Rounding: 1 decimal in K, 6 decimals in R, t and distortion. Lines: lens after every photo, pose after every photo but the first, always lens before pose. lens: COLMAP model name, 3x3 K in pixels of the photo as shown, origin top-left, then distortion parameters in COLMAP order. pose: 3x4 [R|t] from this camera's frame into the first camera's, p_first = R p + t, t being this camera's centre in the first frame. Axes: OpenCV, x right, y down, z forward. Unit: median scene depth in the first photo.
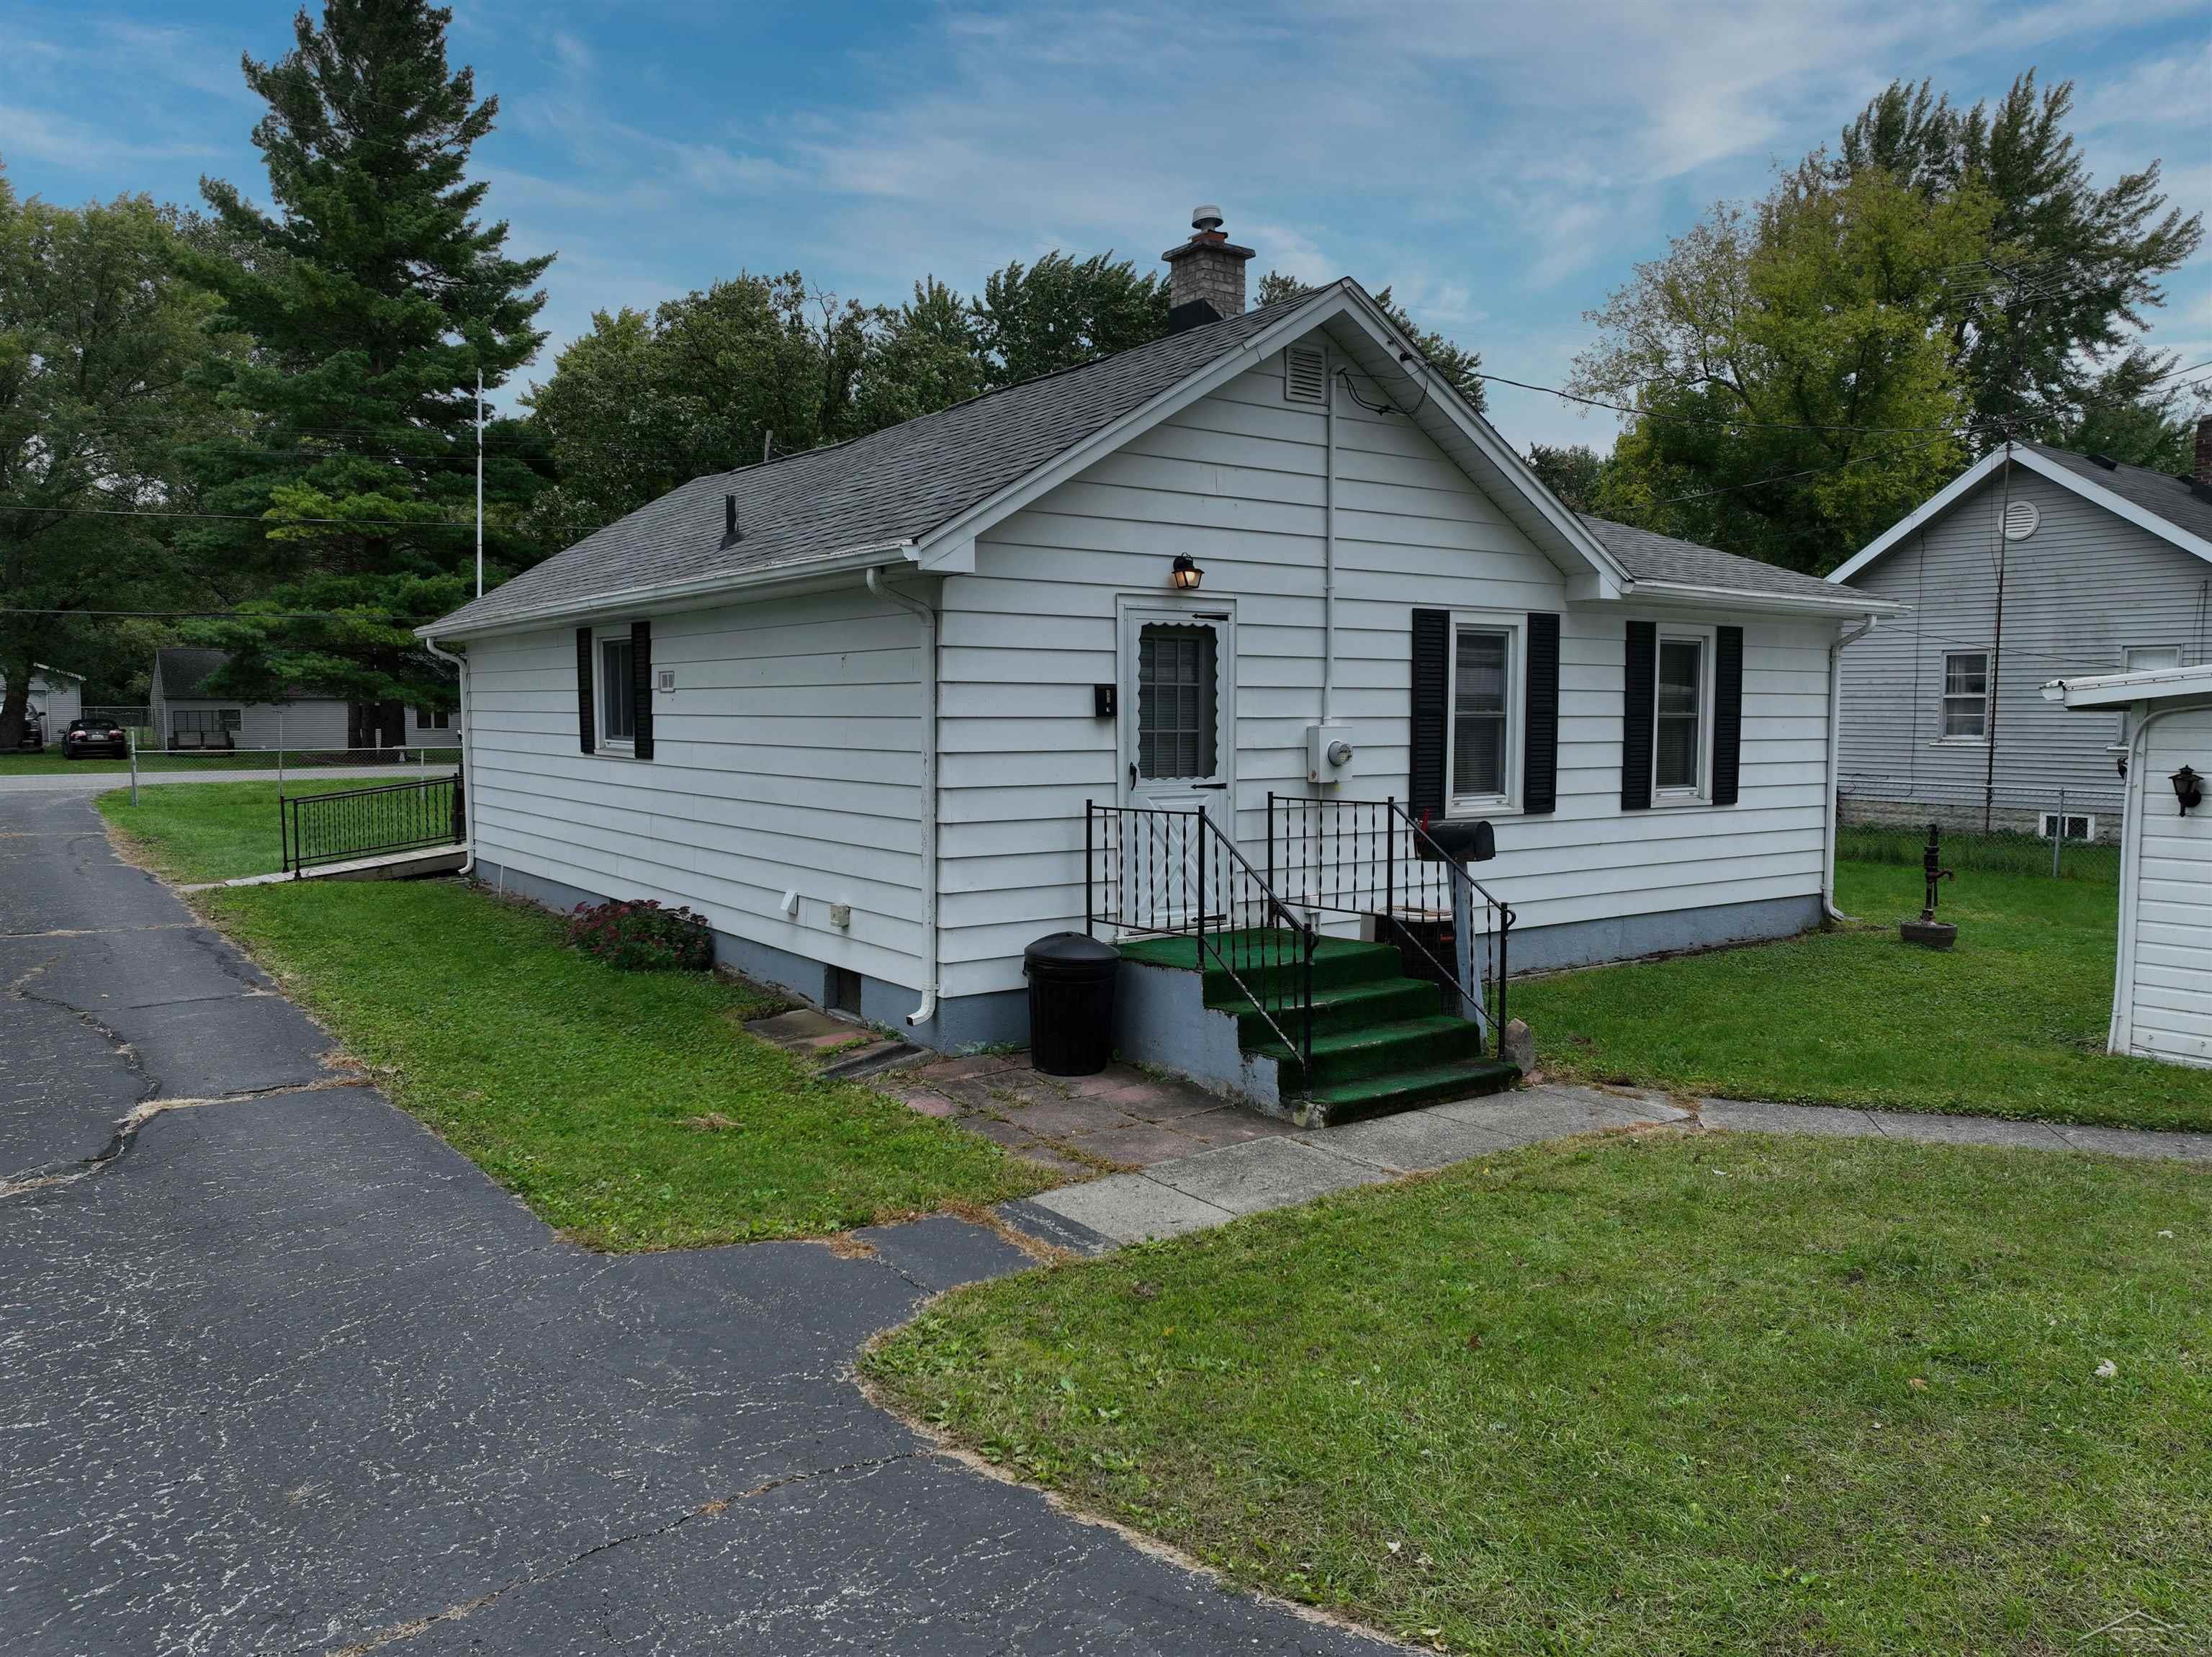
lens RADIAL K [[1570.1, 0, 1113.1], [0, 1570.1, 830.7], [0, 0, 1]] dist [0.003775, 0.015837]
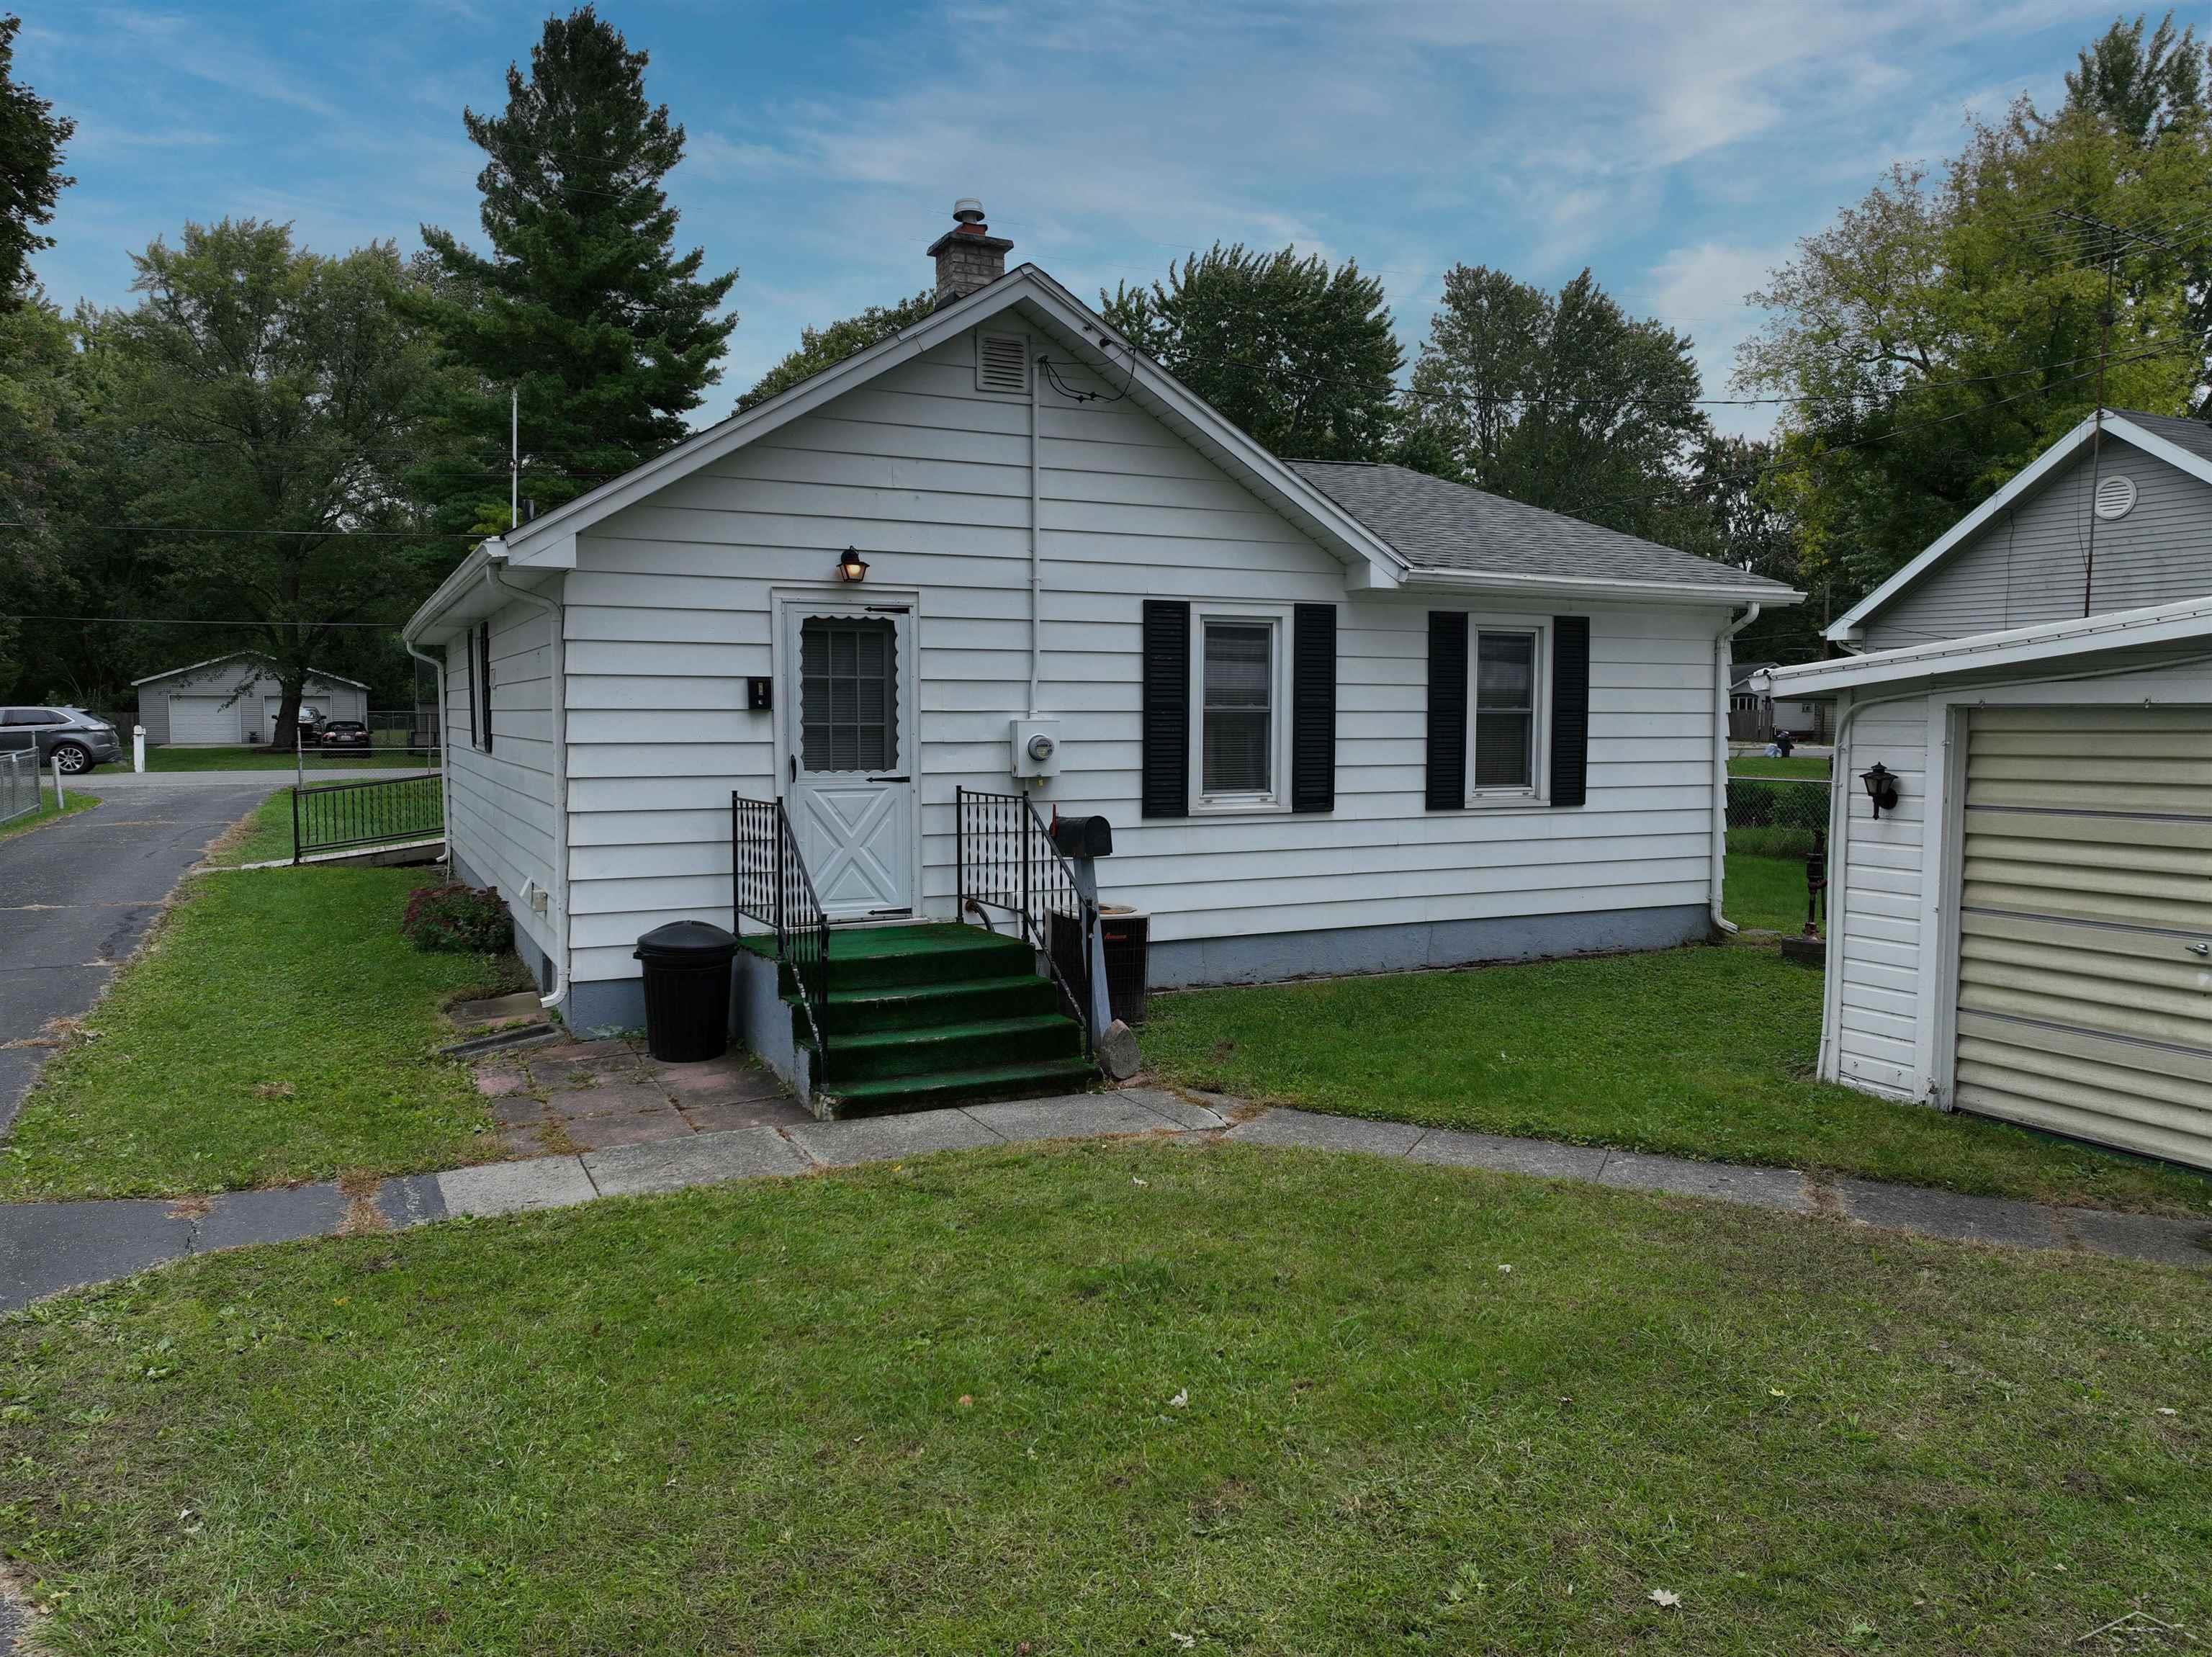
lens RADIAL K [[1570.1, 0, 1113.1], [0, 1570.1, 830.7], [0, 0, 1]] dist [0.003775, 0.015837]
pose [[0.985767, 0.012145, -0.167676, 0.355854], [-0.012621, 0.999919, -0.001778, 0.004065], [0.167641, 0.003869, 0.985841, 0.037881]]
